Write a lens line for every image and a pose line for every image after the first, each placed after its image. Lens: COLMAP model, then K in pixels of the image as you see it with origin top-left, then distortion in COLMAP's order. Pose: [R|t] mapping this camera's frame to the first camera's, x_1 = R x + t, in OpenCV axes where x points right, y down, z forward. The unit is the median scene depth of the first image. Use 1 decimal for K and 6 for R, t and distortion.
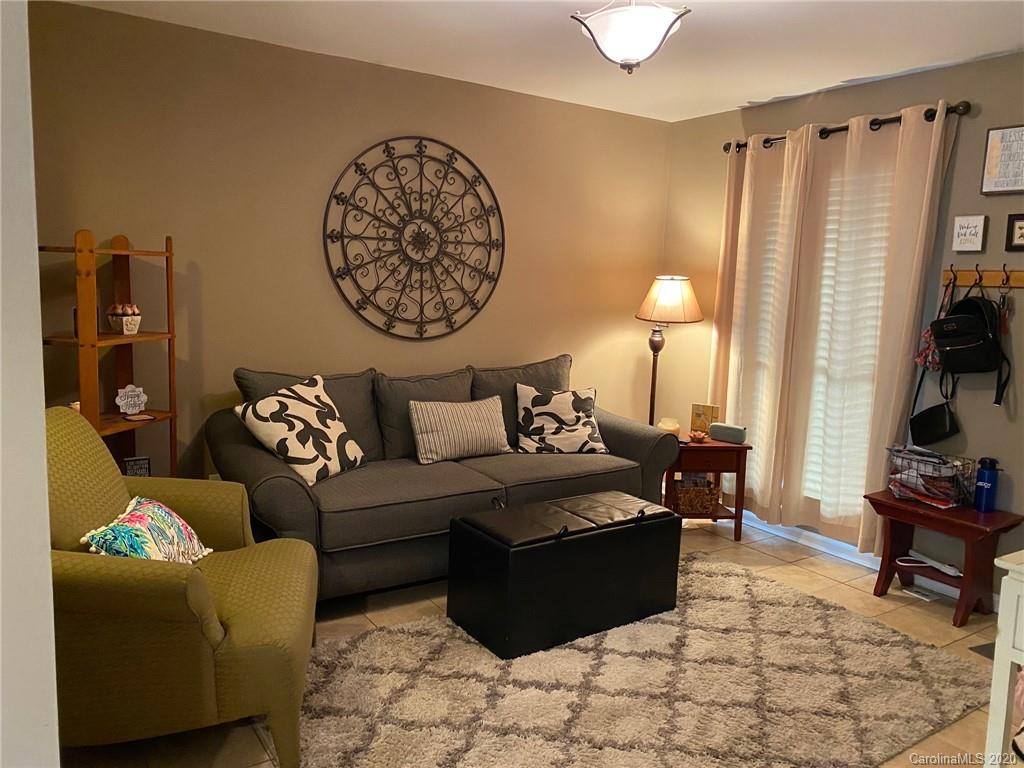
lens RADIAL K [[772.5, 0, 513.7], [0, 772.5, 382.9], [0, 0, 1]] dist [0.015790, -0.015171]
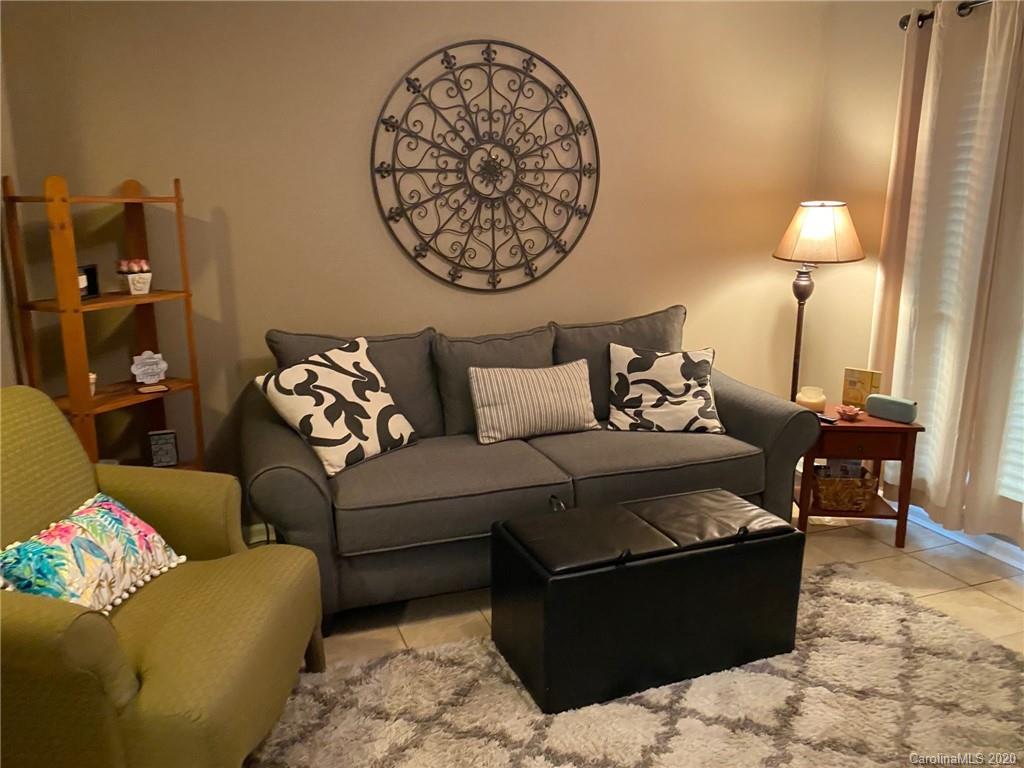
lens RADIAL K [[772.5, 0, 504.4], [0, 772.5, 382.2], [0, 0, 1]] dist [0.015790, -0.015171]
pose [[0.973456, 0.014036, -0.228445, 0.095339], [0.004472, 0.996761, 0.080297, -0.028313], [0.228832, -0.079187, 0.970240, 0.207501]]
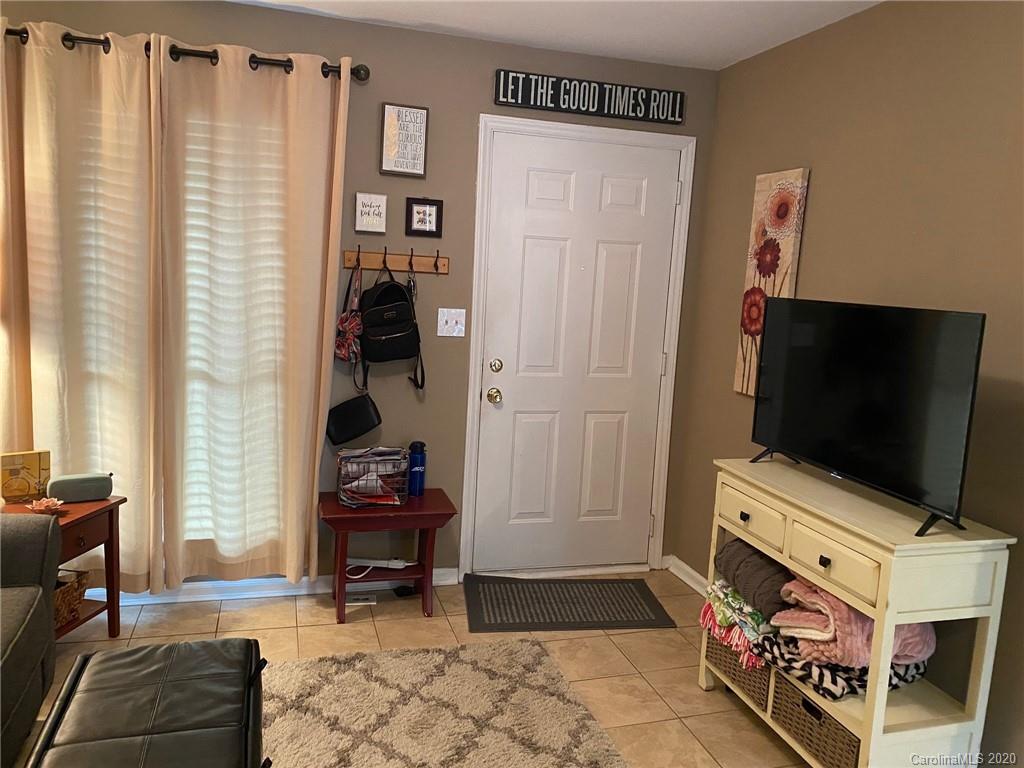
lens RADIAL K [[772.5, 0, 511.7], [0, 772.5, 381.4], [0, 0, 1]] dist [0.015790, -0.015171]
pose [[0.294753, -0.145738, 0.944395, -0.264983], [0.083291, 0.988458, 0.126543, -0.091176], [-0.951937, 0.041360, 0.303490, 0.539457]]
